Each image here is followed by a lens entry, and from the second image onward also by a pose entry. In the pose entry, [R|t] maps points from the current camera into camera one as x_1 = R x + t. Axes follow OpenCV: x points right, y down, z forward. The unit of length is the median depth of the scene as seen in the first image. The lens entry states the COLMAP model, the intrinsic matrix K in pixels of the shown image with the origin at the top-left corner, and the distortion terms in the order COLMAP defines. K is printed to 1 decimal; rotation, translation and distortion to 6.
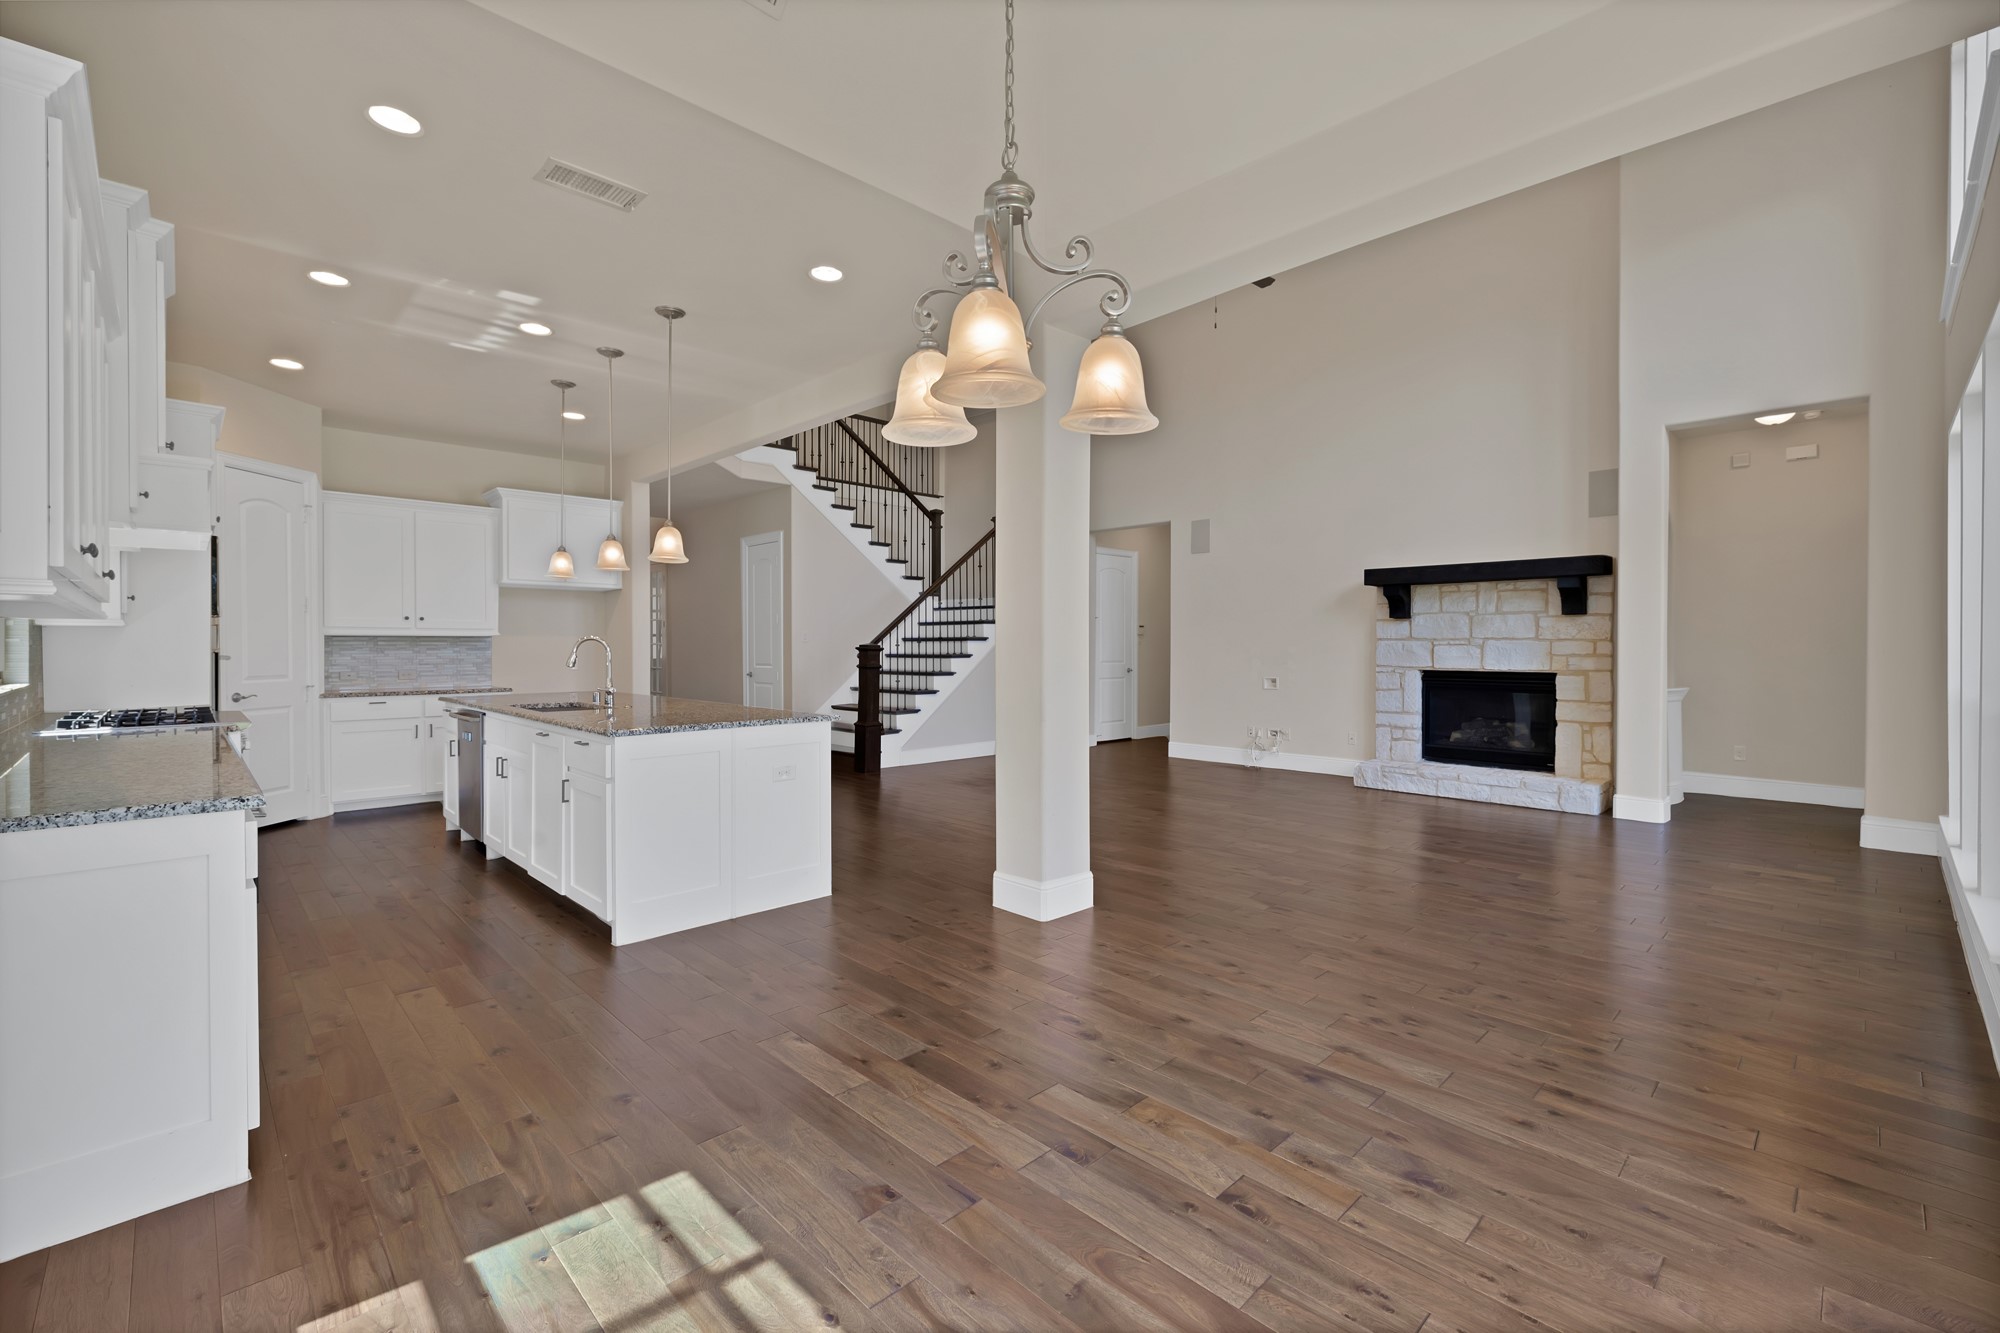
lens RADIAL K [[871.2, 0, 1006.5], [0, 871.2, 653.6], [0, 0, 1]] dist [0.001875, 0.000204]
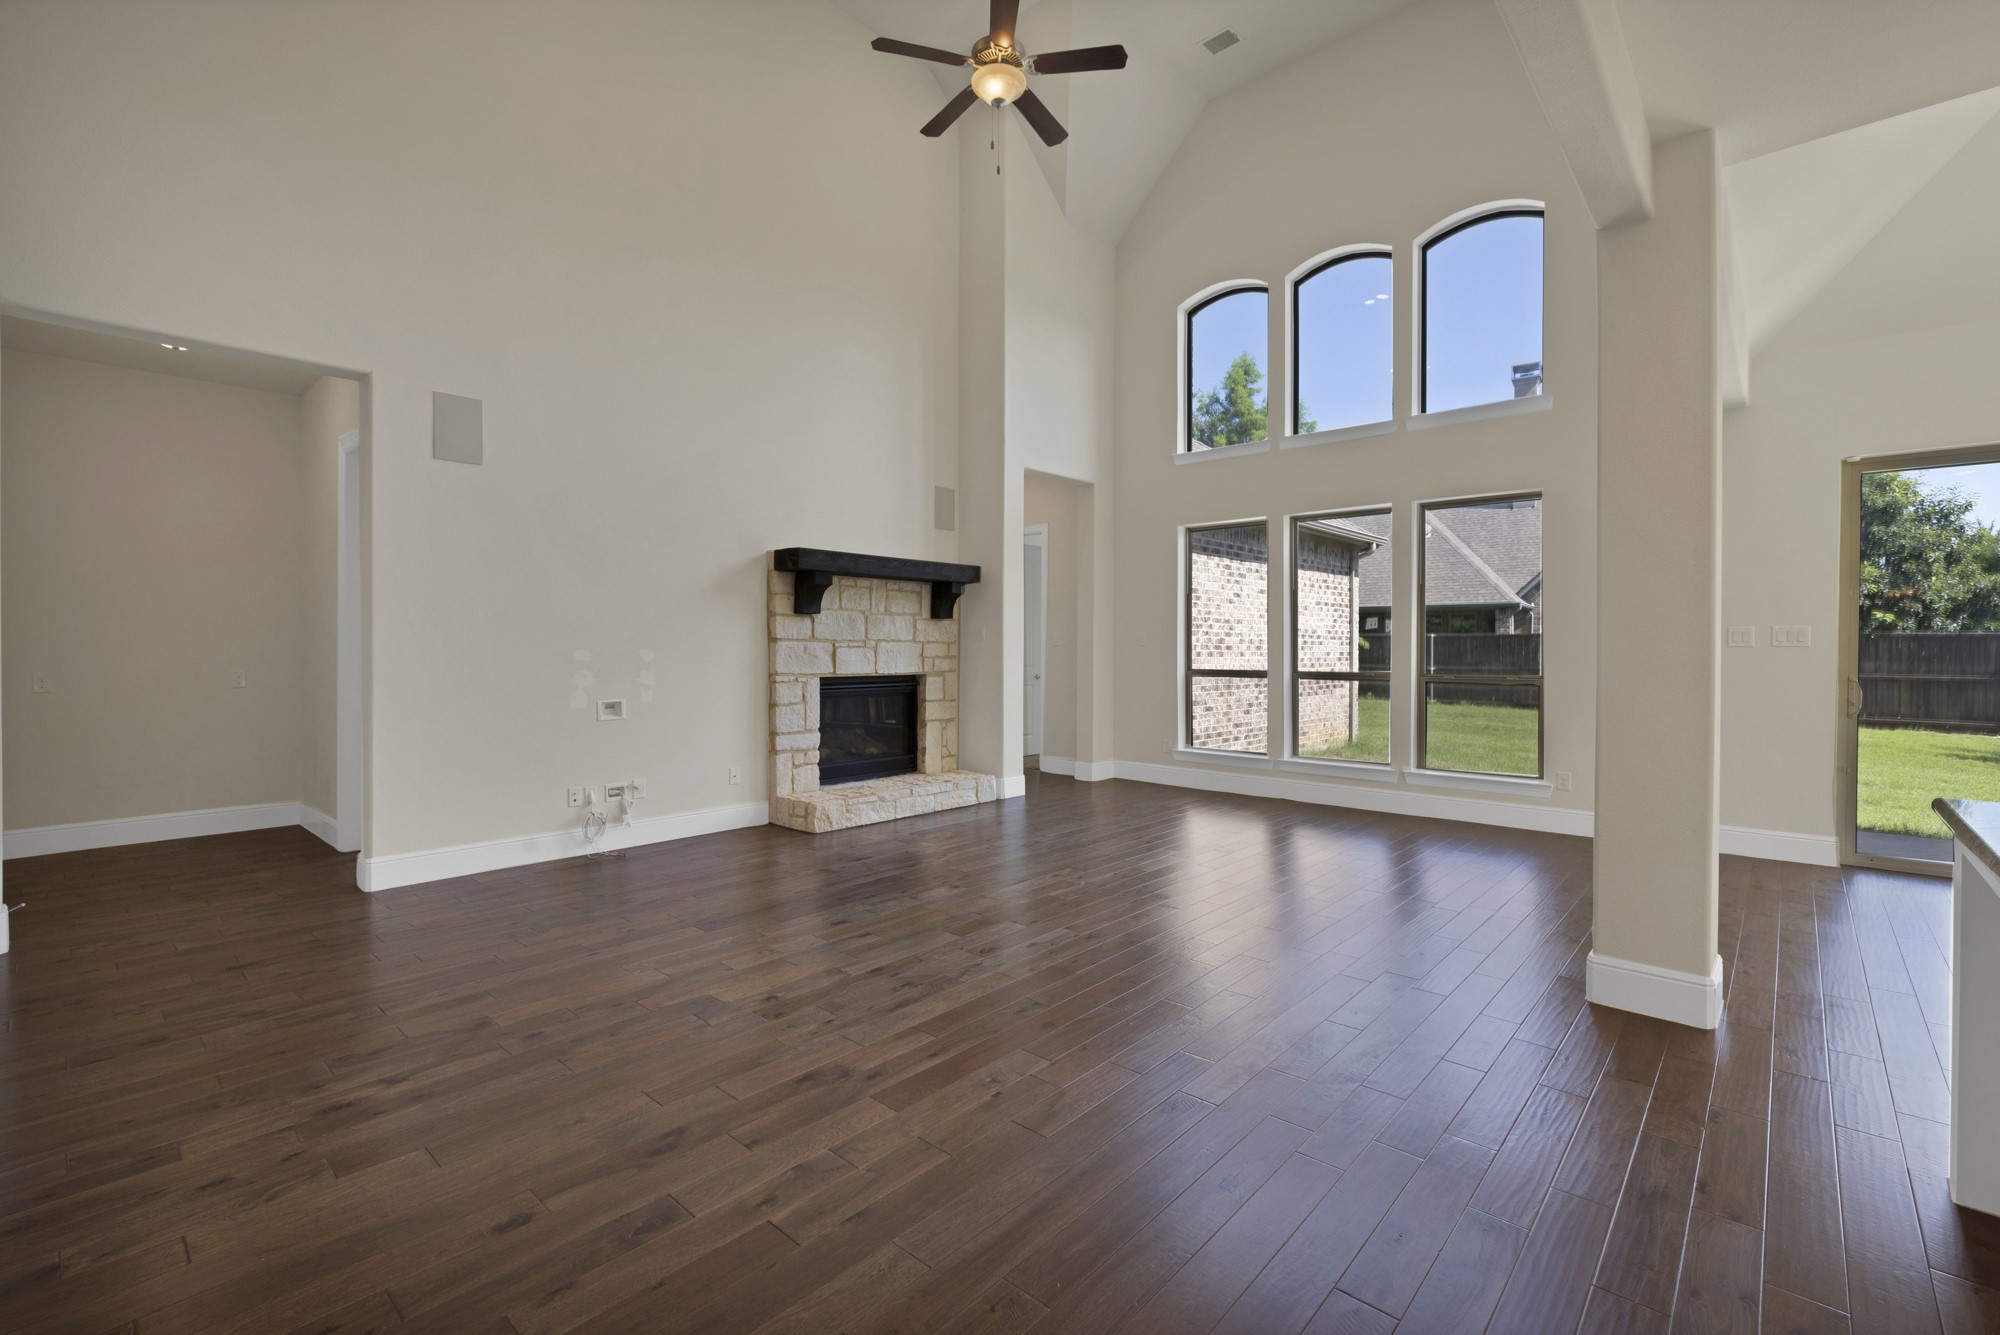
lens RADIAL K [[871.2, 0, 1006.5], [0, 871.2, 654.6], [0, 0, 1]] dist [0.001875, 0.000204]
pose [[-0.072310, -0.007364, 0.997355, -0.365868], [0.005345, 0.999956, 0.007770, -0.008074], [-0.997368, 0.005893, -0.072267, 0.894596]]
